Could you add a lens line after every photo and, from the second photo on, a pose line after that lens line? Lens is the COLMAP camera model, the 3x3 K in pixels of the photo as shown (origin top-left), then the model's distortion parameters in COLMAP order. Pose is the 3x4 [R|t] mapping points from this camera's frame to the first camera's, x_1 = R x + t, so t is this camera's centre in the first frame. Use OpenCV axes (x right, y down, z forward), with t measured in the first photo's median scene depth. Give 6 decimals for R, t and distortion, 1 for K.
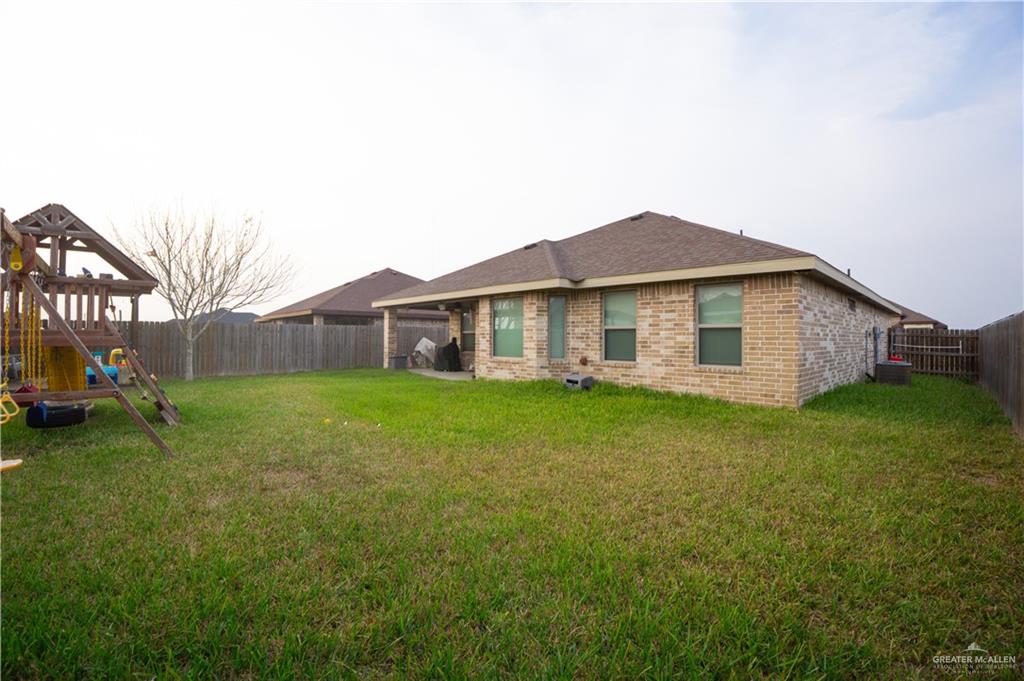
lens RADIAL K [[460.5, 0, 507.8], [0, 460.5, 337.2], [0, 0, 1]] dist [-0.082188, 0.009884]
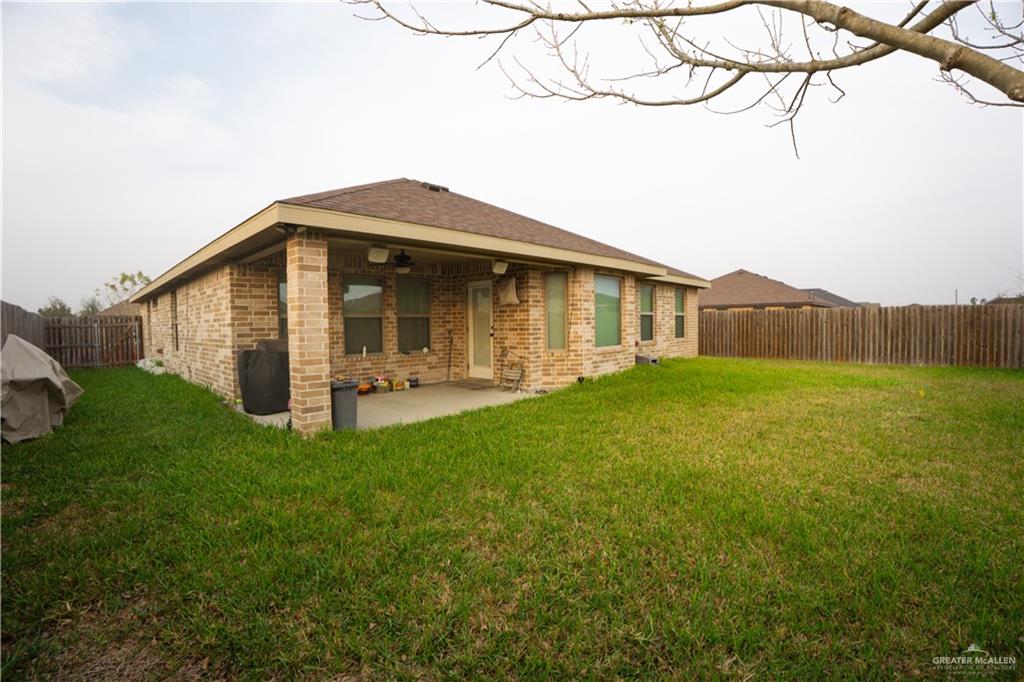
lens RADIAL K [[440.9, 0, 513.3], [0, 440.9, 335.0], [0, 0, 1]] dist [-0.004942, -0.000093]
pose [[-0.071542, -0.028667, 0.997026, -1.005465], [0.013185, 0.999472, 0.029683, -0.004059], [-0.997350, 0.015269, -0.071126, 1.573462]]
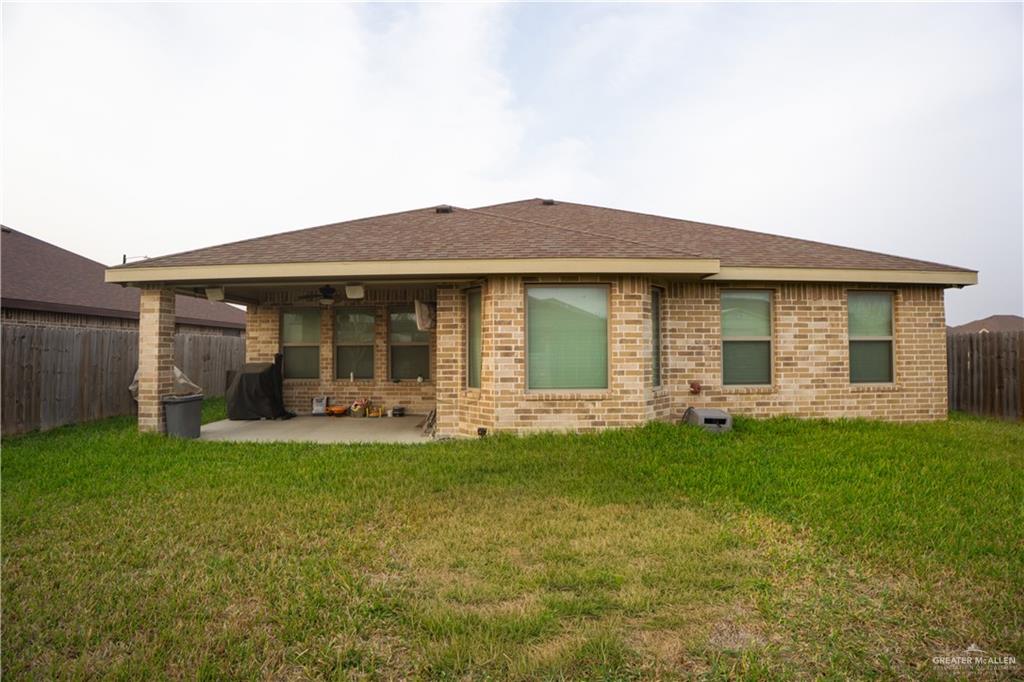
lens RADIAL K [[460.5, 0, 502.2], [0, 460.5, 335.3], [0, 0, 1]] dist [-0.082188, 0.009884]
pose [[0.676785, 0.019690, 0.735918, -0.594942], [0.004296, 0.999520, -0.030694, -0.007205], [-0.736168, 0.023935, 0.676375, 0.872189]]
